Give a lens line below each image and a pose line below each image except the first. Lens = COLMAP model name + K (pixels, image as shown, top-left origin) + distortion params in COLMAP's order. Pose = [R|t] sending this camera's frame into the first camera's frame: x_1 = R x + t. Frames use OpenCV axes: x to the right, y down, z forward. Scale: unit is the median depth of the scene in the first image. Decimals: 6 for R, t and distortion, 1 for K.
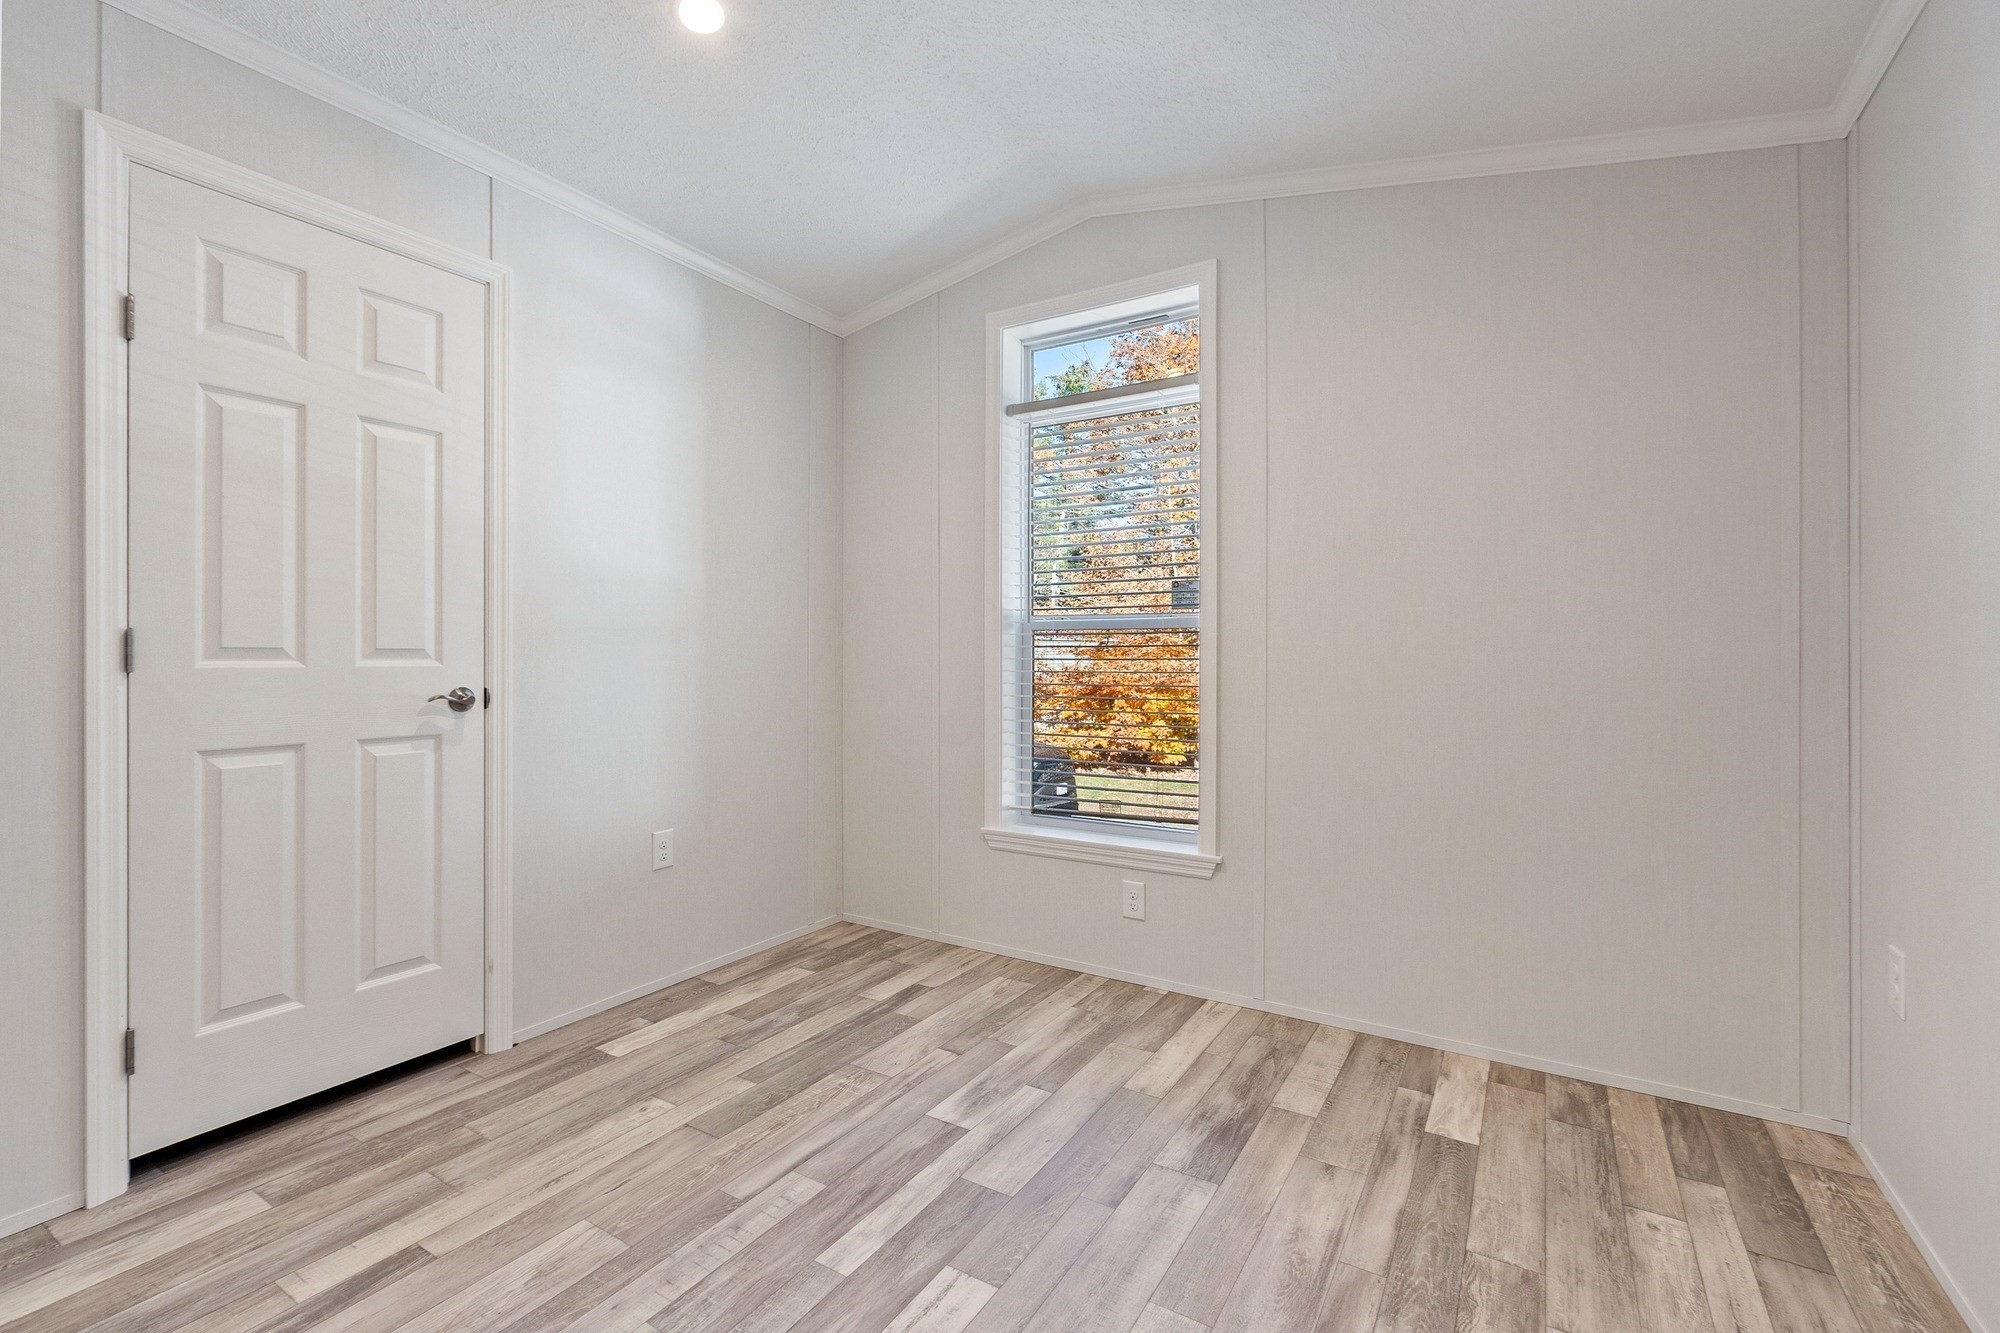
lens RADIAL K [[881.1, 0, 984.9], [0, 881.1, 649.8], [0, 0, 1]] dist [0.001517, -0.000552]
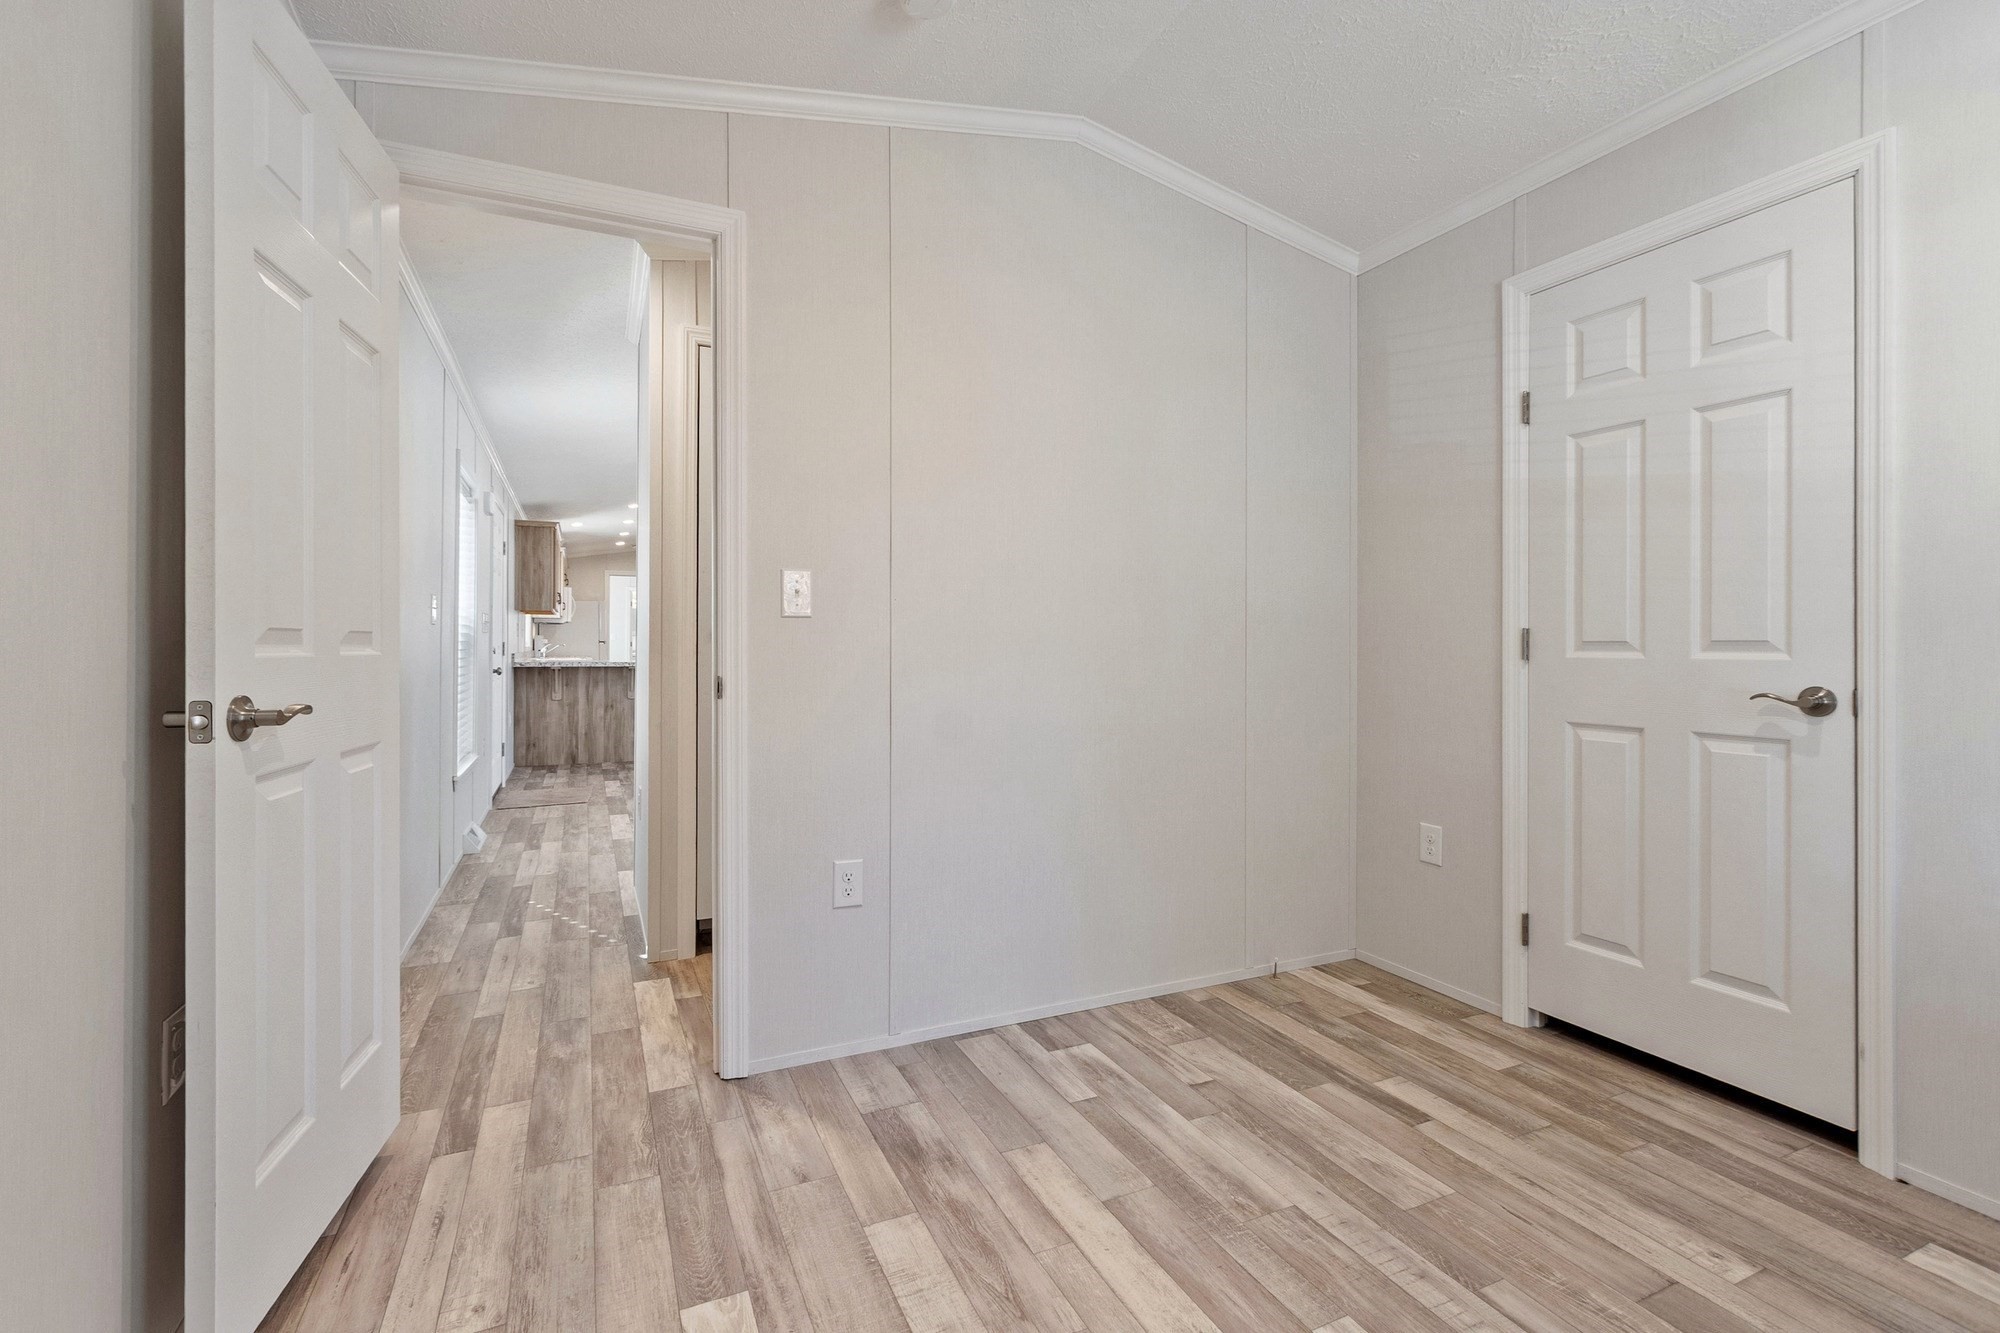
lens RADIAL K [[881.1, 0, 986.2], [0, 881.1, 674.3], [0, 0, 1]] dist [0.001517, -0.000552]
pose [[-0.544399, 0.024174, -0.838478, 0.821076], [0.002236, 0.999623, 0.027368, 0.011408], [0.838823, 0.013024, -0.544248, 1.287827]]
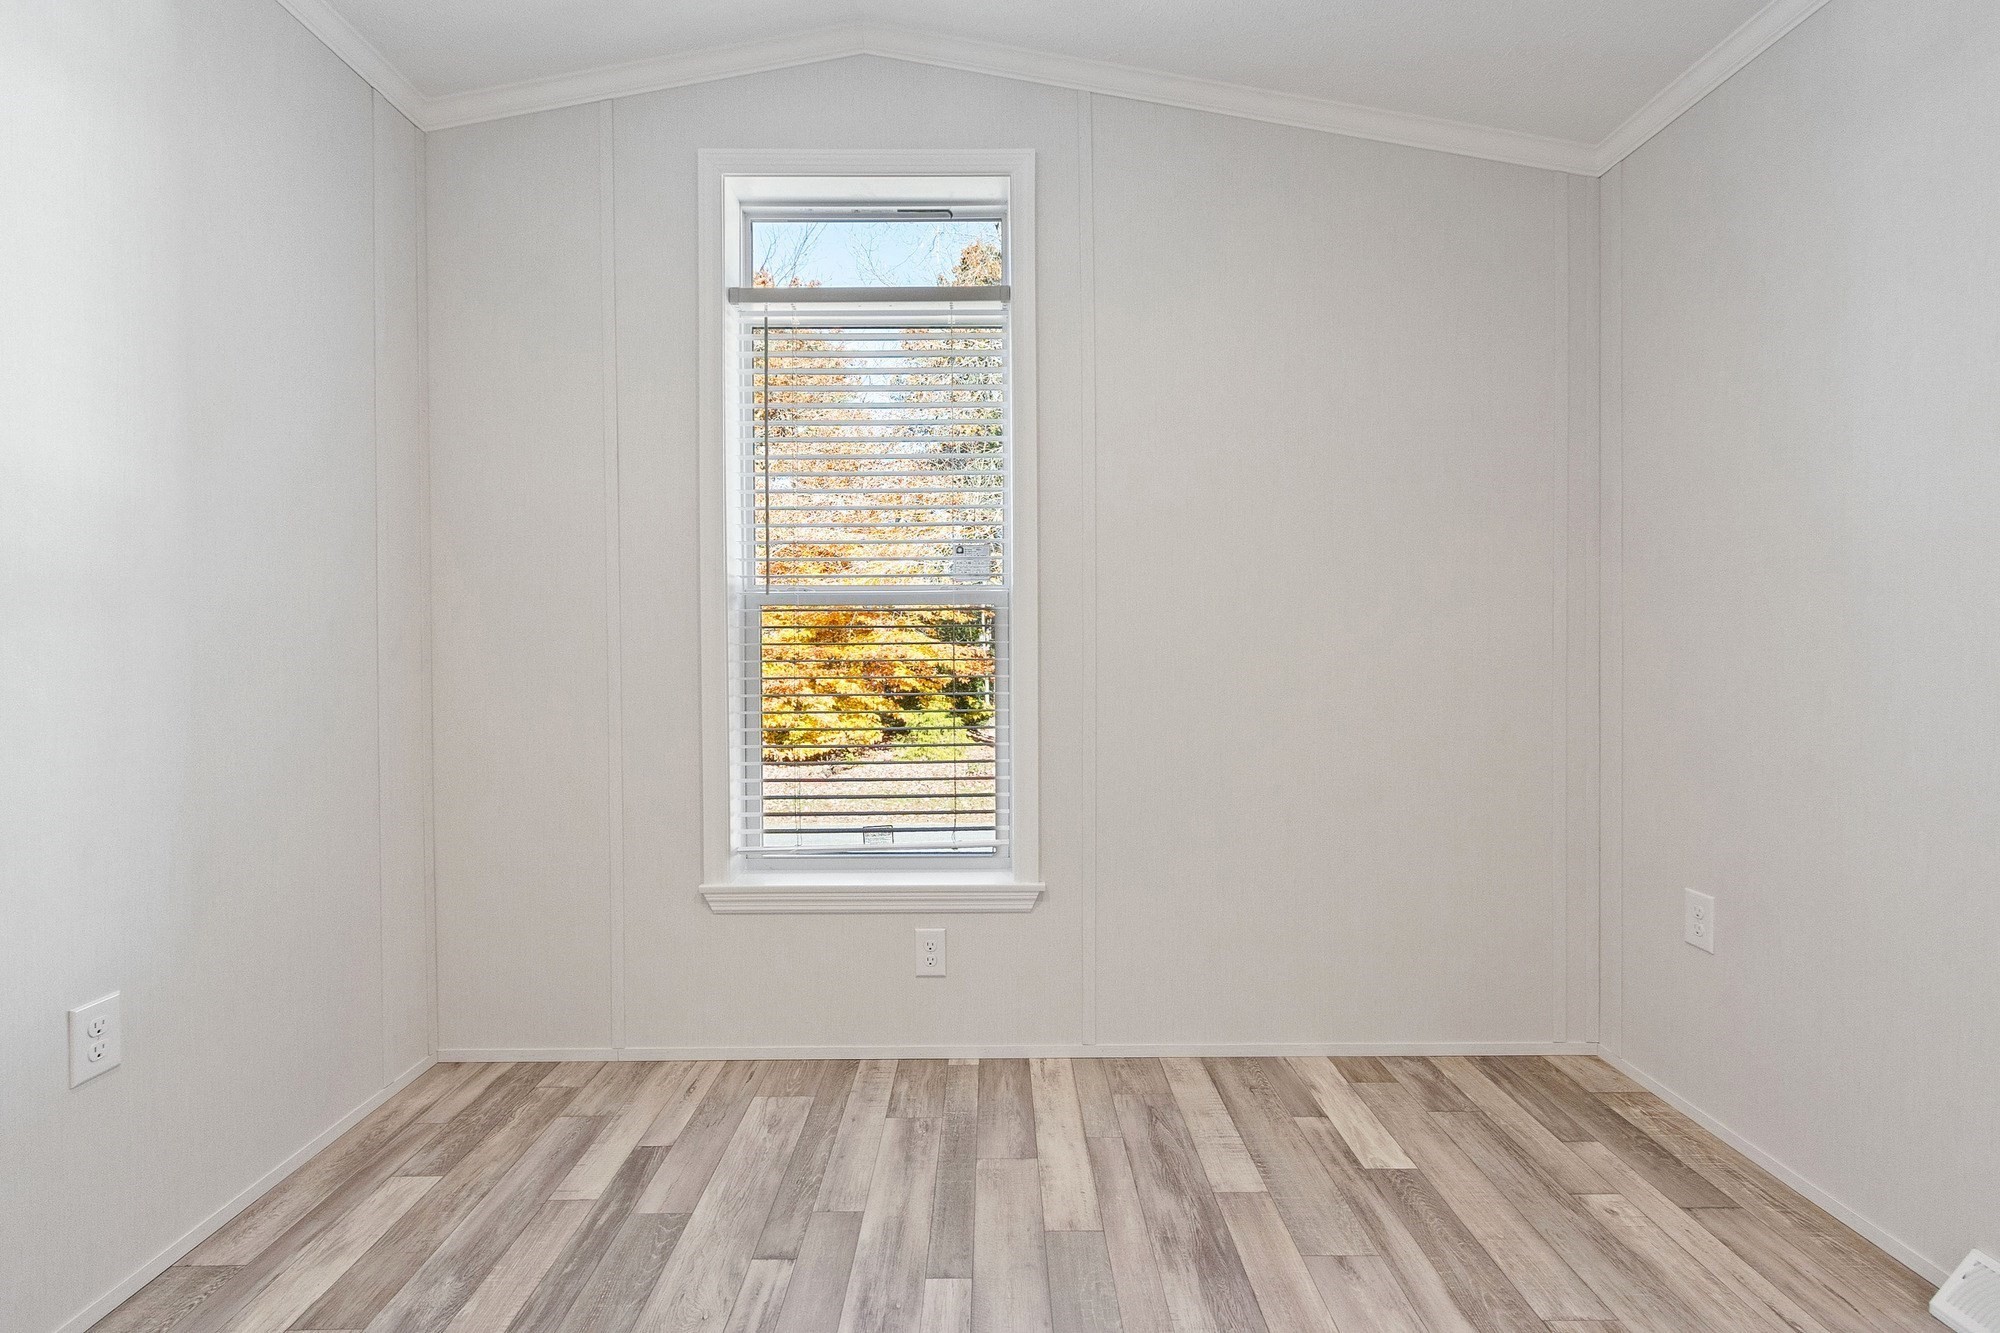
lens RADIAL K [[881.1, 0, 991.3], [0, 881.1, 655.0], [0, 0, 1]] dist [0.001517, -0.000552]
pose [[0.842644, -0.012841, 0.538318, -0.243322], [0.003112, 0.999815, 0.018977, 0.006266], [-0.538462, -0.014315, 0.842528, 0.379077]]
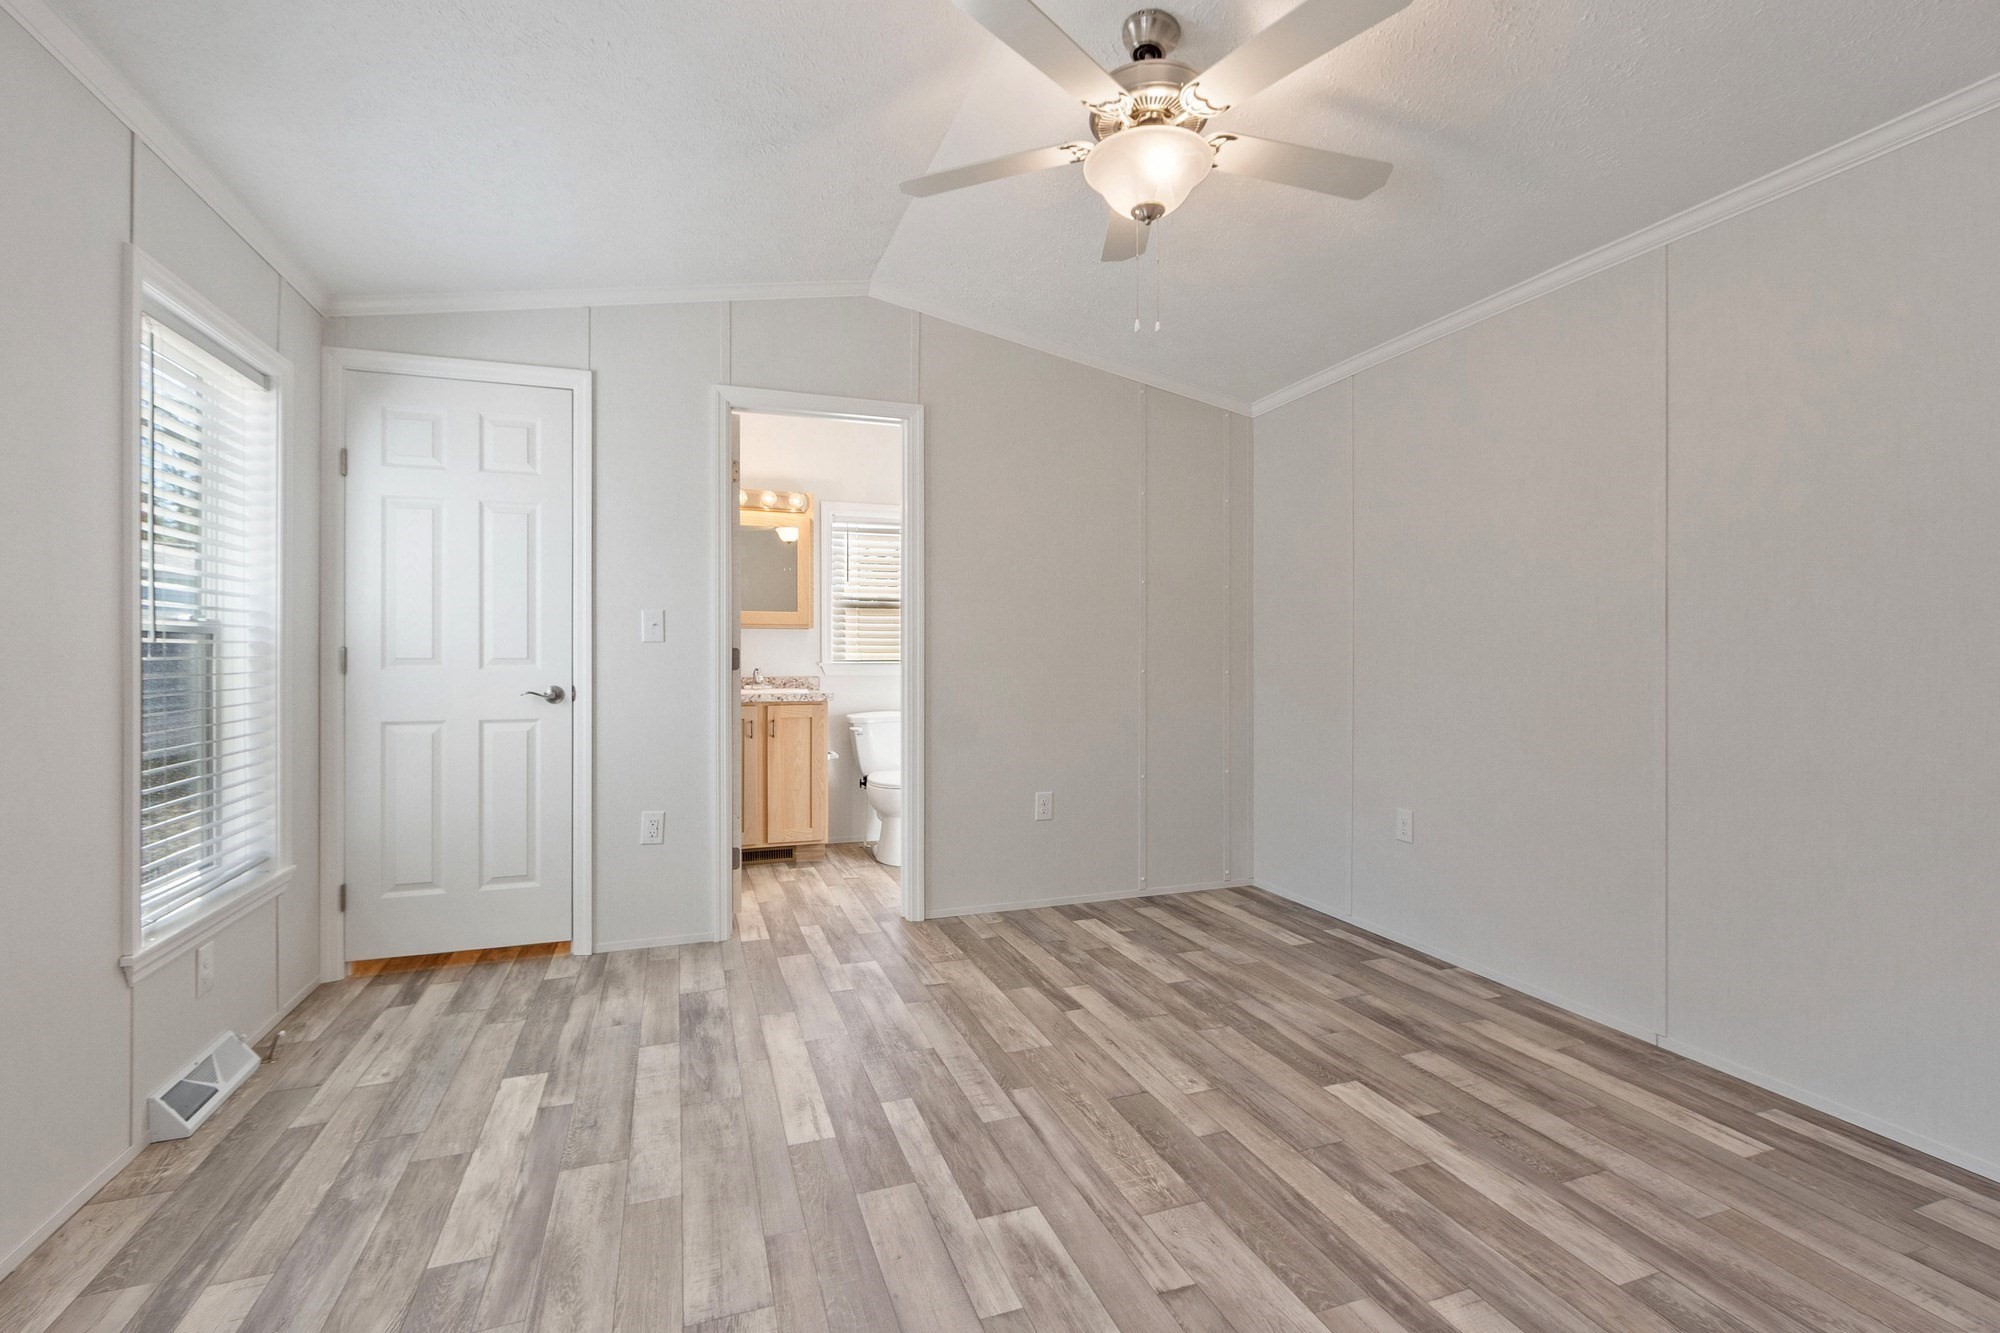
lens RADIAL K [[881.1, 0, 991.6], [0, 881.1, 688.4], [0, 0, 1]] dist [0.001517, -0.000552]
pose [[-0.611825, 0.028648, -0.790474, 0.863911], [0.005978, 0.999483, 0.031596, 0.005260], [0.790970, 0.014606, -0.611680, 1.789056]]
